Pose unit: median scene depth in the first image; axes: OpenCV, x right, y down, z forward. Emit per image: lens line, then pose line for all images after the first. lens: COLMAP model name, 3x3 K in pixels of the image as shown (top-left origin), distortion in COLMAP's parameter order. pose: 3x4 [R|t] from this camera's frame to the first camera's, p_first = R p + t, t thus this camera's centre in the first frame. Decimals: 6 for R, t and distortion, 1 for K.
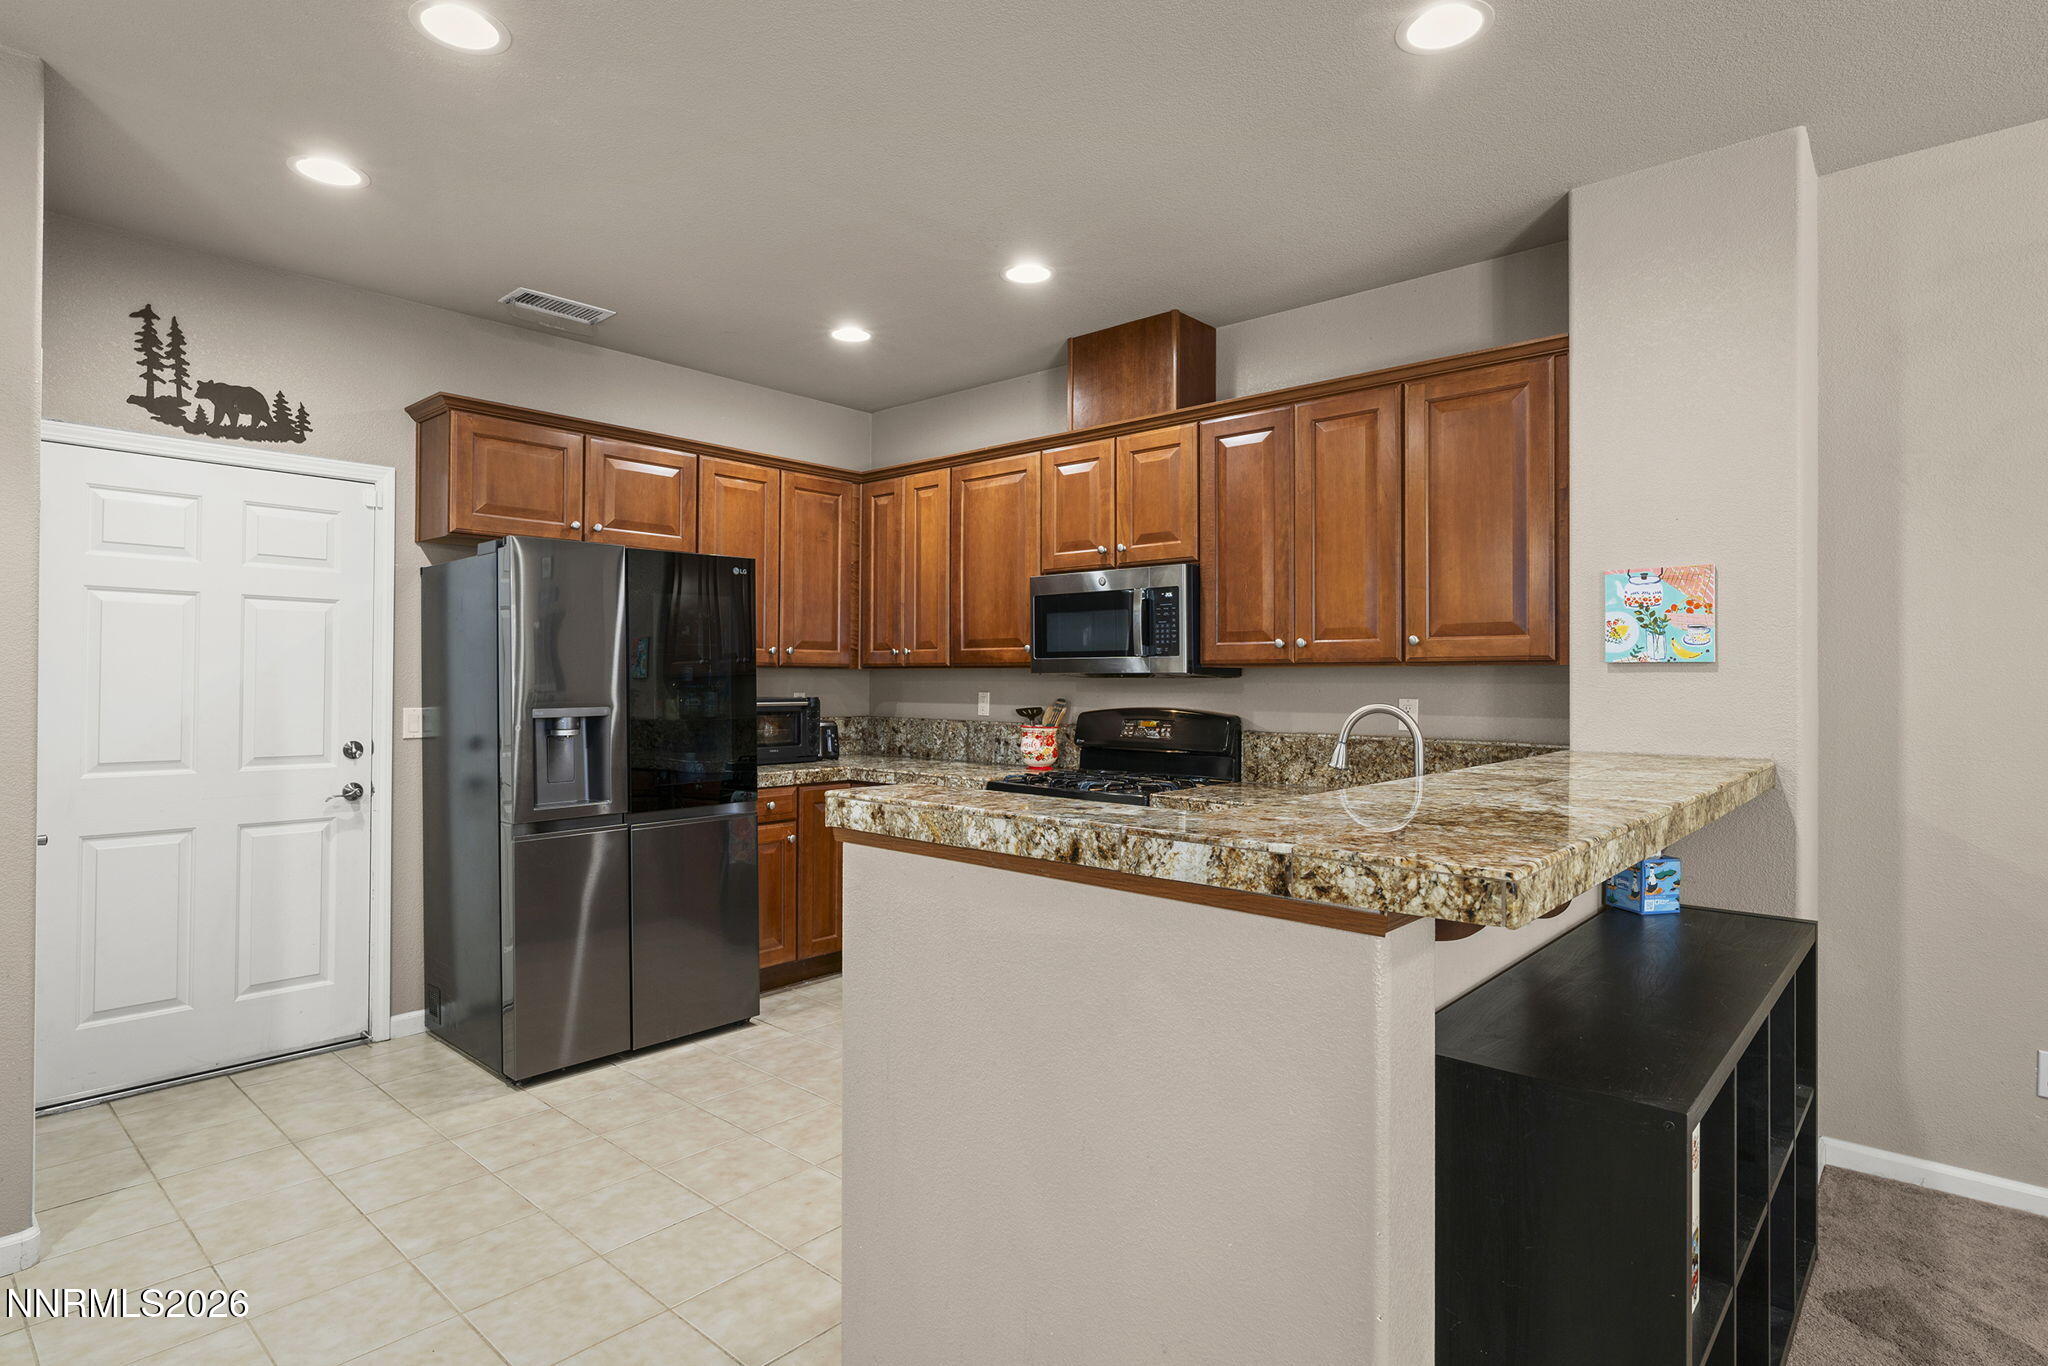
lens RADIAL K [[1062.5, 0, 1022.1], [0, 1062.5, 672.6], [0, 0, 1]] dist [-0.000714, 0.001145]
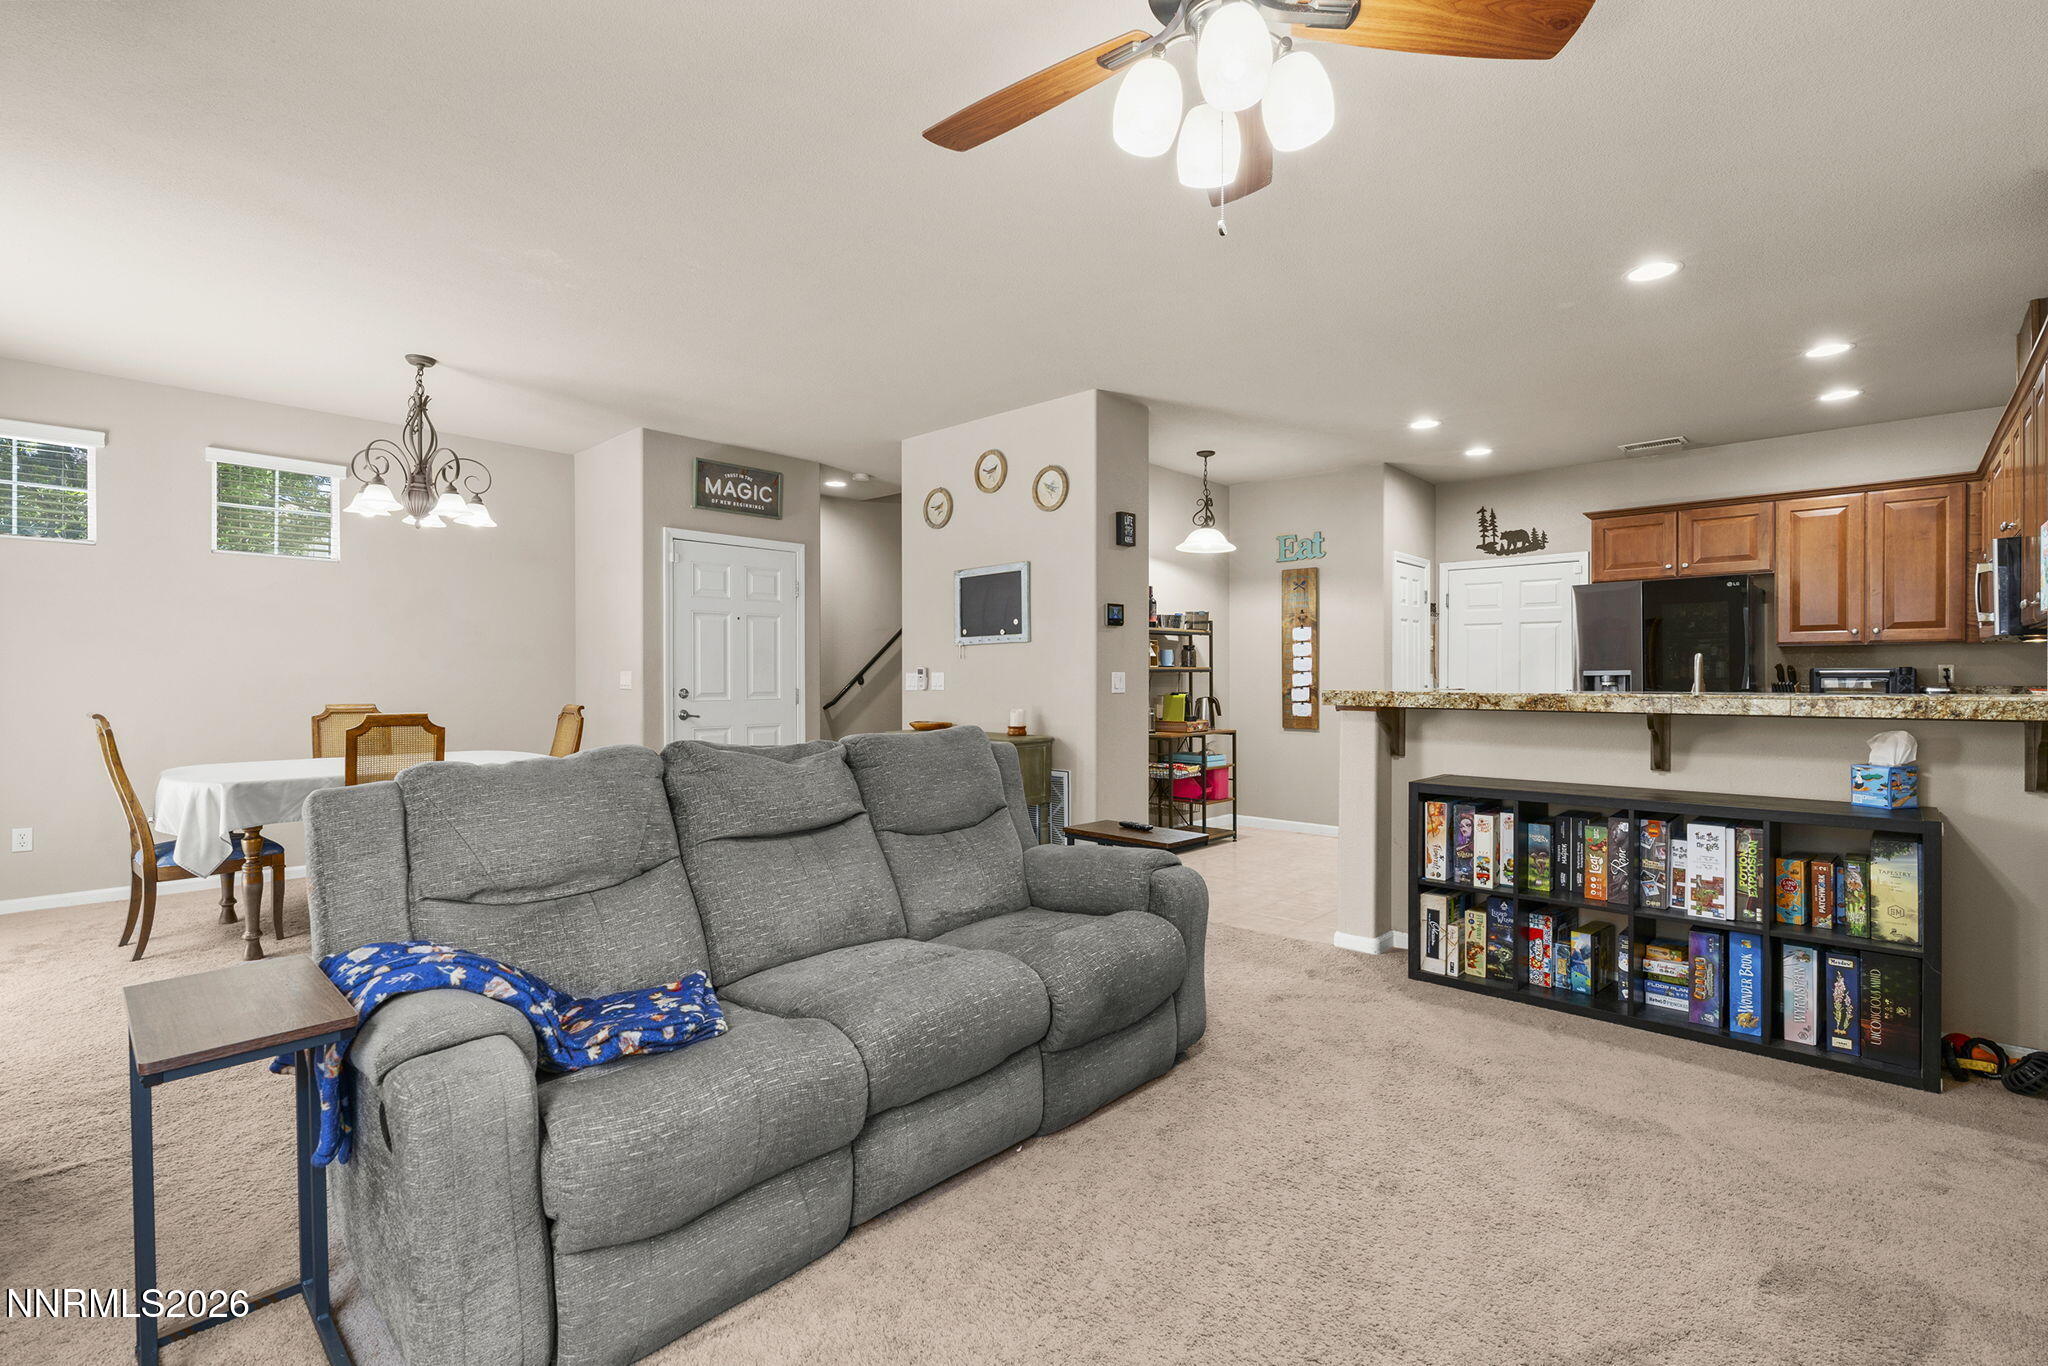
lens RADIAL K [[919.7, 0, 1024.0], [0, 919.7, 683.0], [0, 0, 1]] dist [-0.000533, 0.001397]
pose [[-0.015703, 0.001149, -0.999876, 1.269386], [0.007390, 0.999972, 0.001033, 0.046663], [0.999849, -0.007373, -0.015711, -0.020427]]
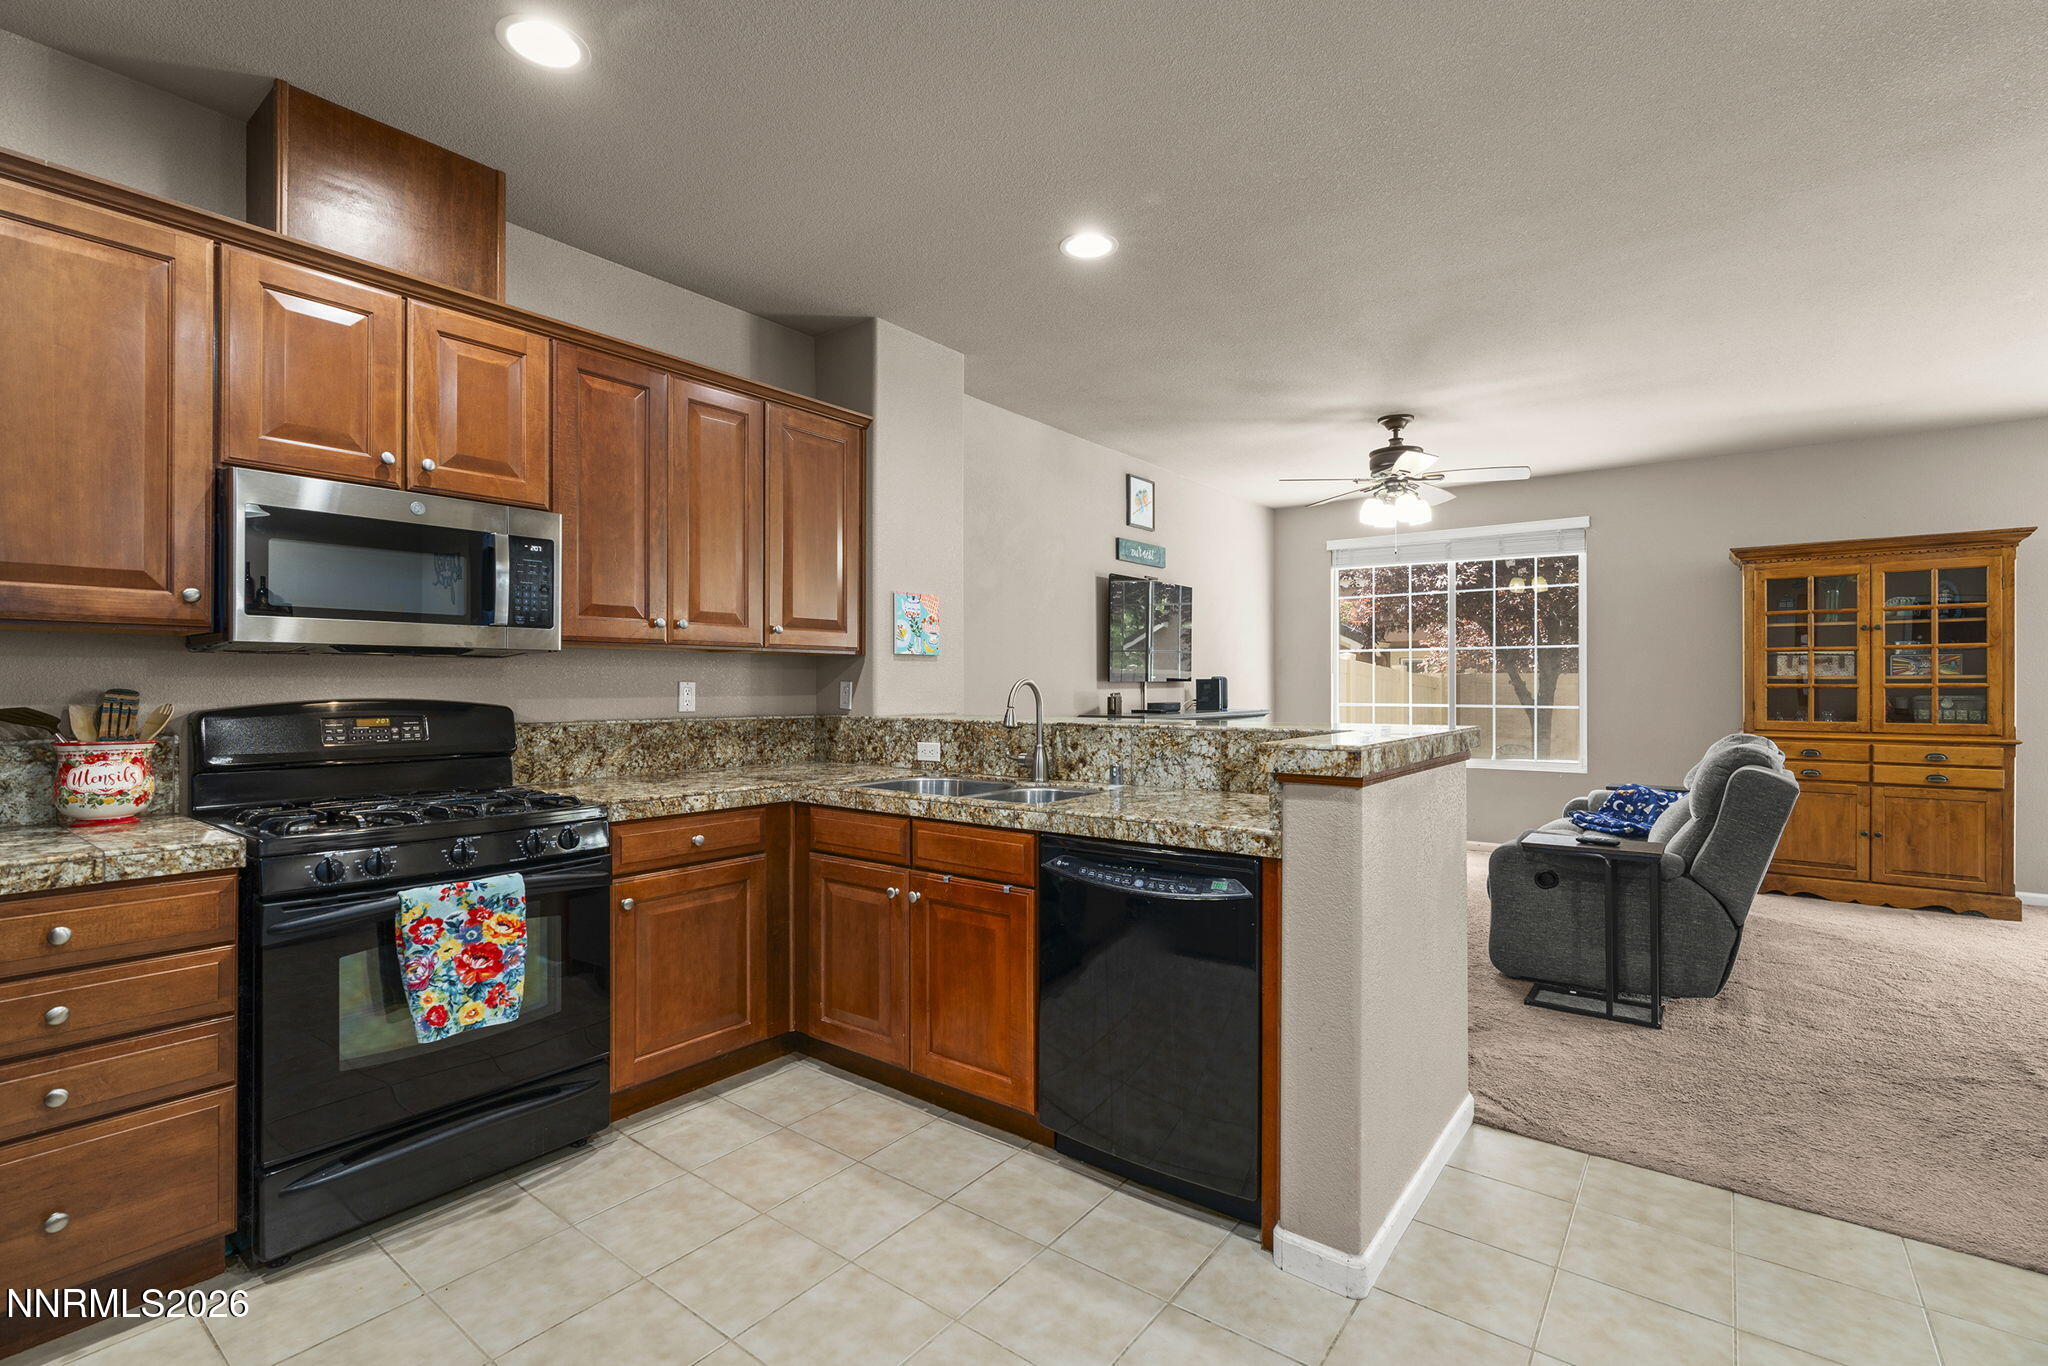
lens RADIAL K [[919.7, 0, 1024.0], [0, 919.7, 683.0], [0, 0, 1]] dist [-0.000533, 0.001397]
pose [[-0.072160, -0.001233, 0.997392, -0.622142], [-0.005155, 0.999986, 0.000864, 0.024518], [-0.997380, -0.005079, -0.072165, 0.772879]]
